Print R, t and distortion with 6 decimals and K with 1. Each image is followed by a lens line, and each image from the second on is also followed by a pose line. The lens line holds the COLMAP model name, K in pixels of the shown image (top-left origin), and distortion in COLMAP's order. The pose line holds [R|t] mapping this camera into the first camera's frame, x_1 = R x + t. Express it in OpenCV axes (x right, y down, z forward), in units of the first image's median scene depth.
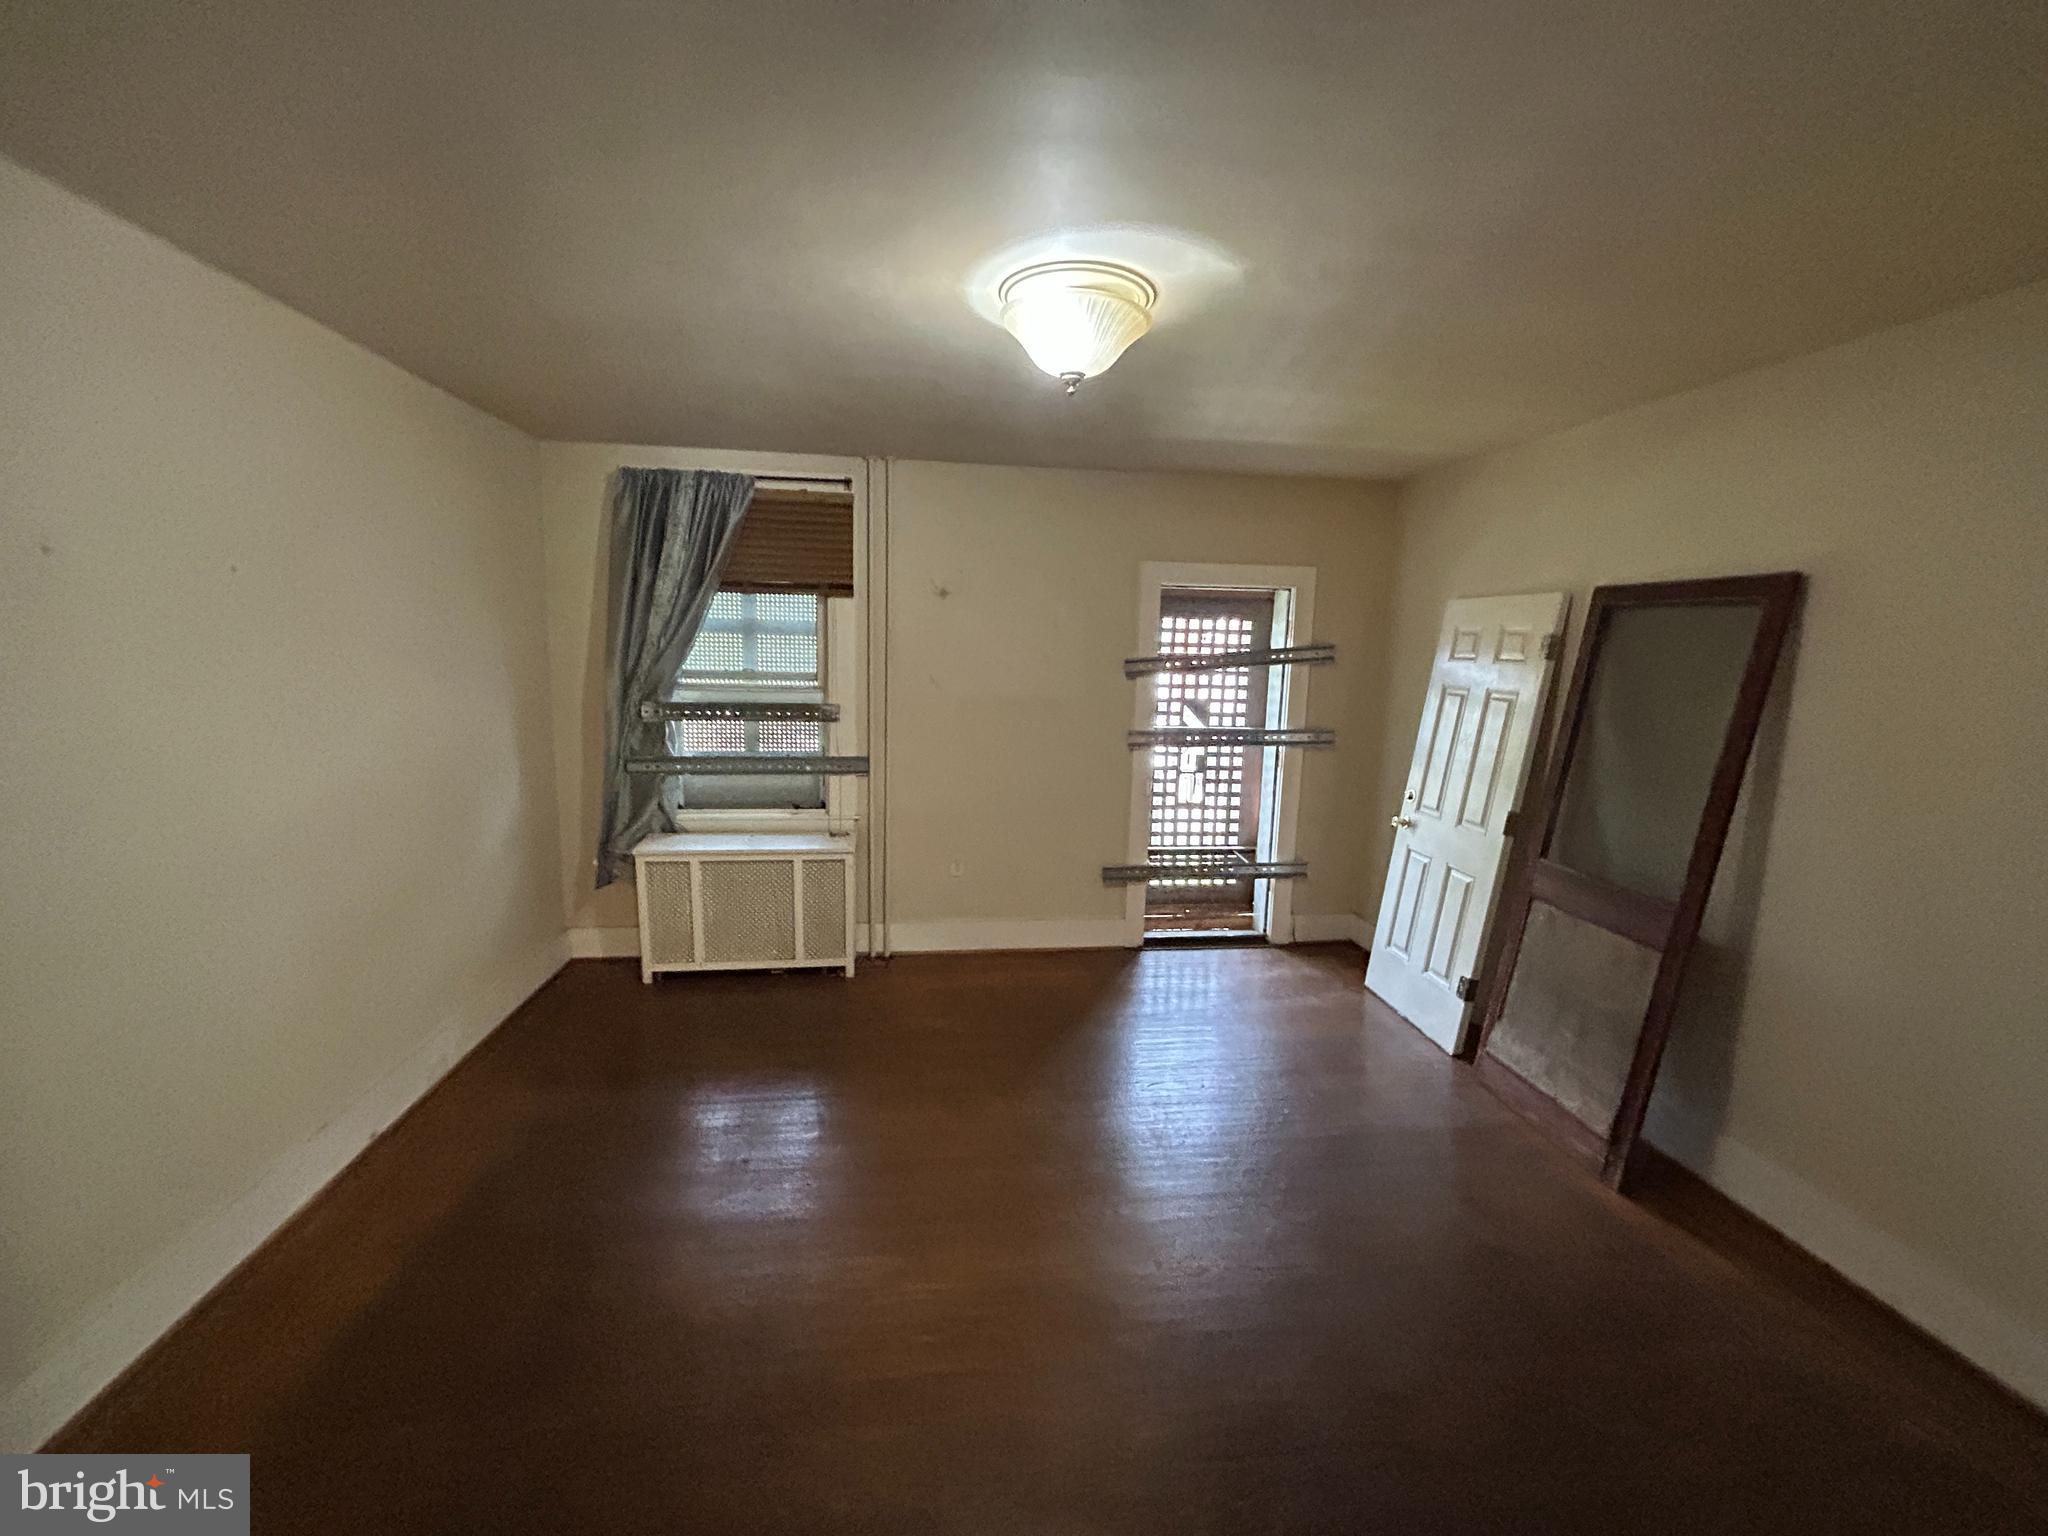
lens RADIAL K [[823.2, 0, 1021.4], [0, 823.2, 776.0], [0, 0, 1]] dist [-0.013371, 0.002706]
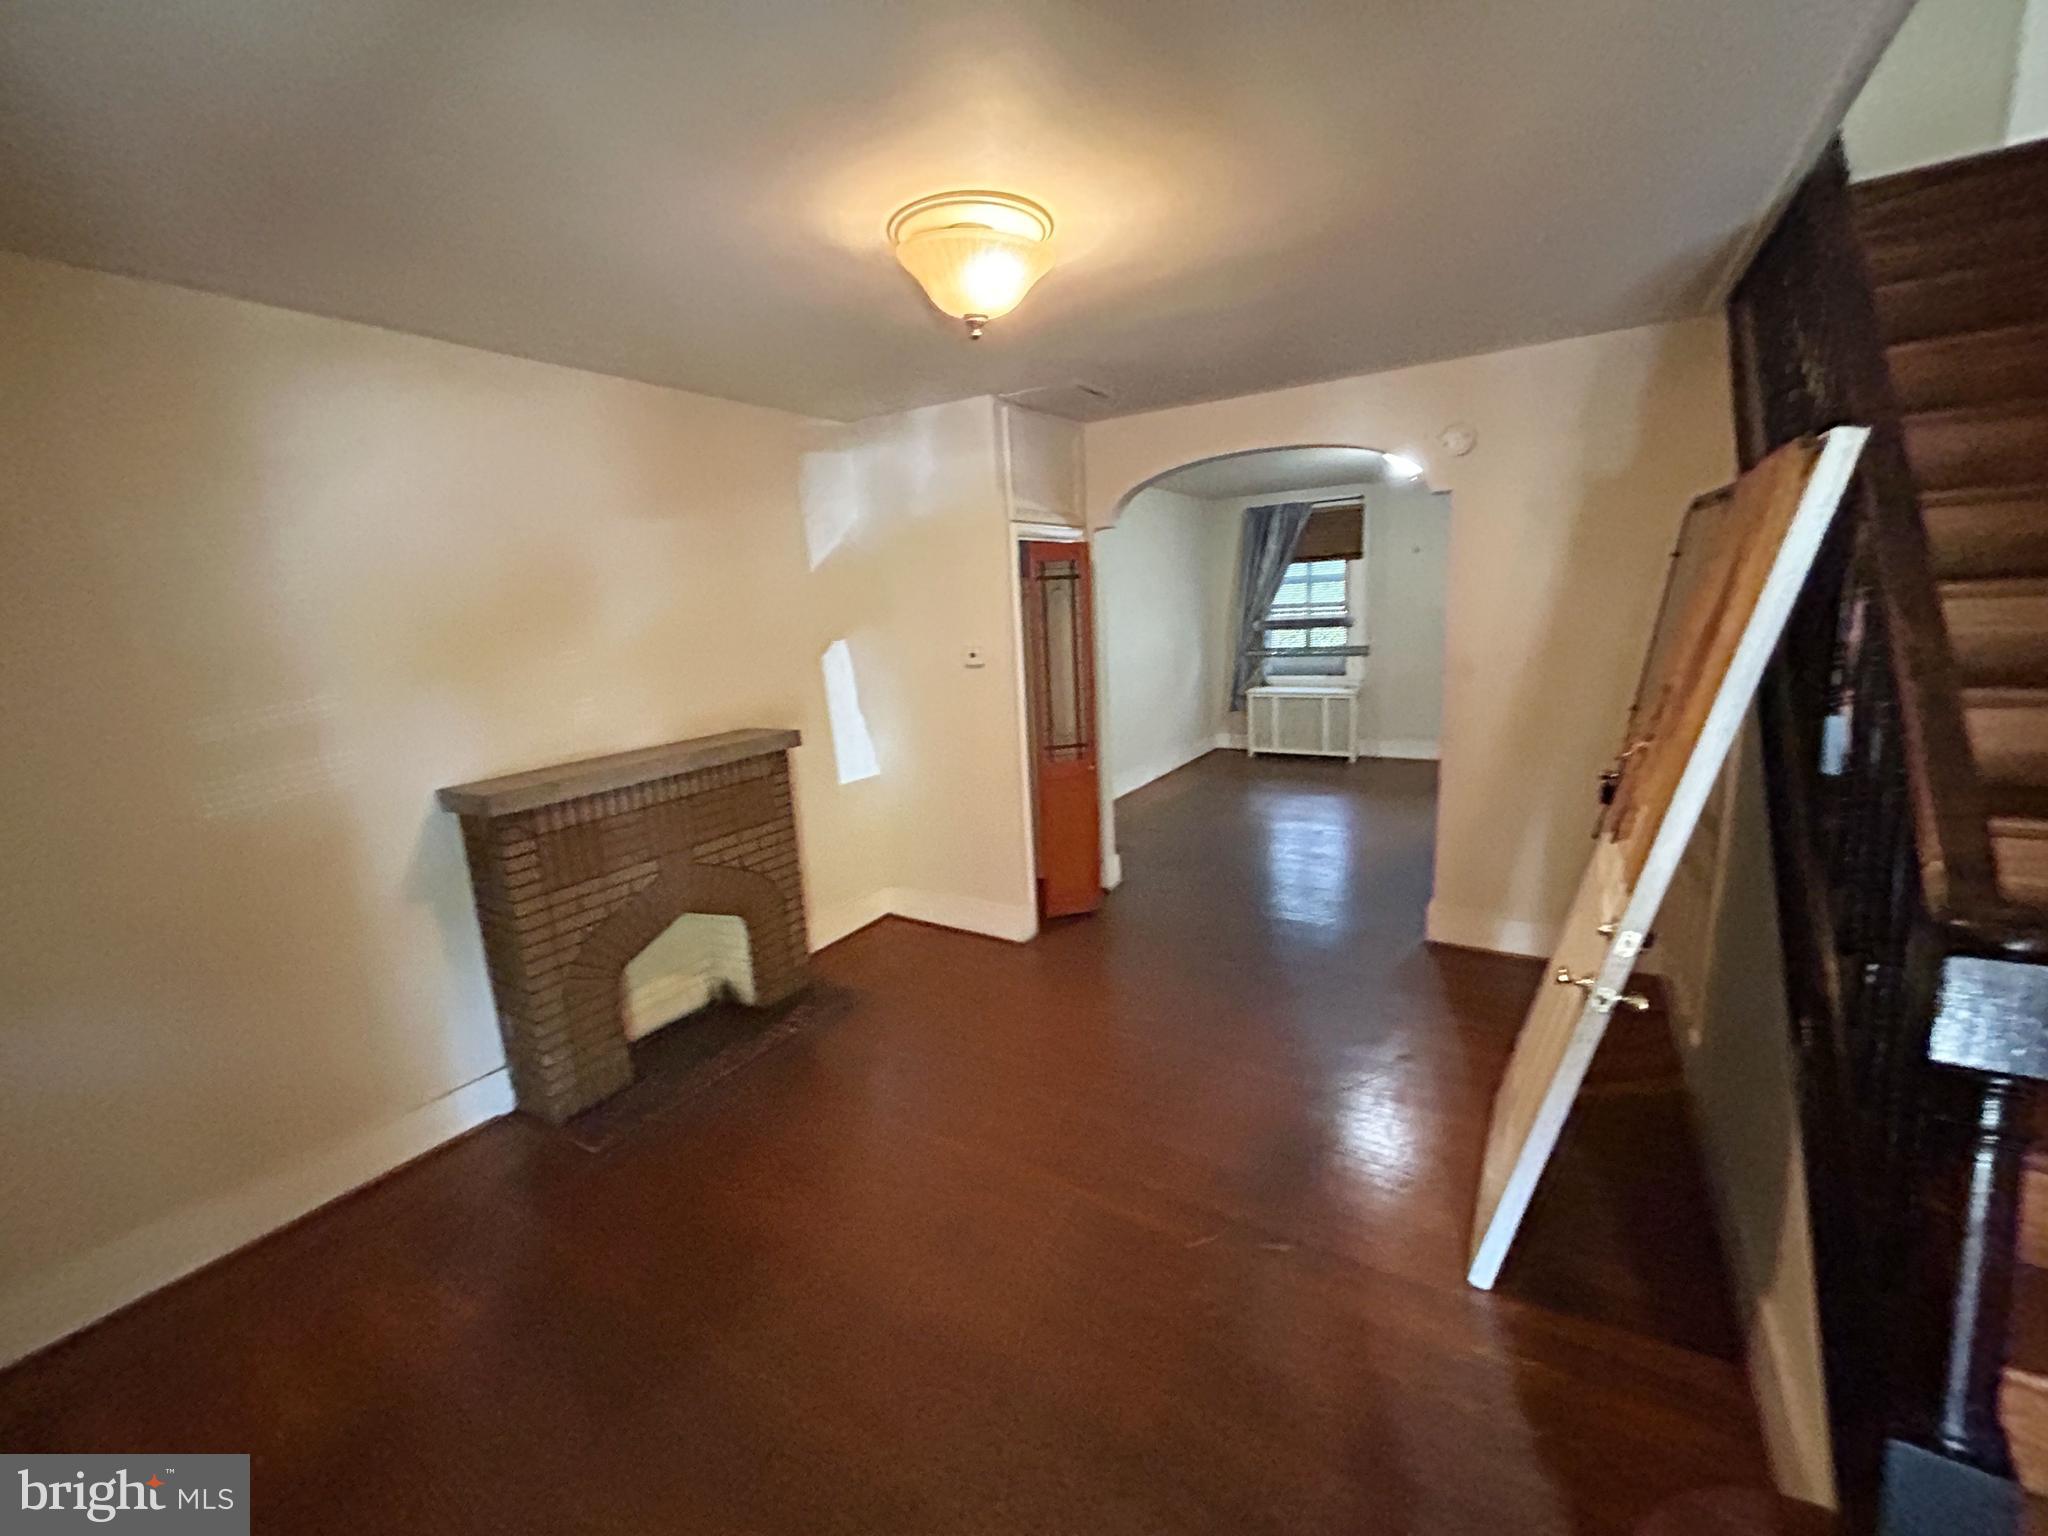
lens RADIAL K [[823.2, 0, 1020.7], [0, 823.2, 769.6], [0, 0, 1]] dist [-0.013371, 0.002706]
pose [[0.748466, 0.062811, -0.660192, 0.467975], [-0.020833, 0.997240, 0.071259, 0.141229], [0.662846, -0.039581, 0.747709, -0.912282]]
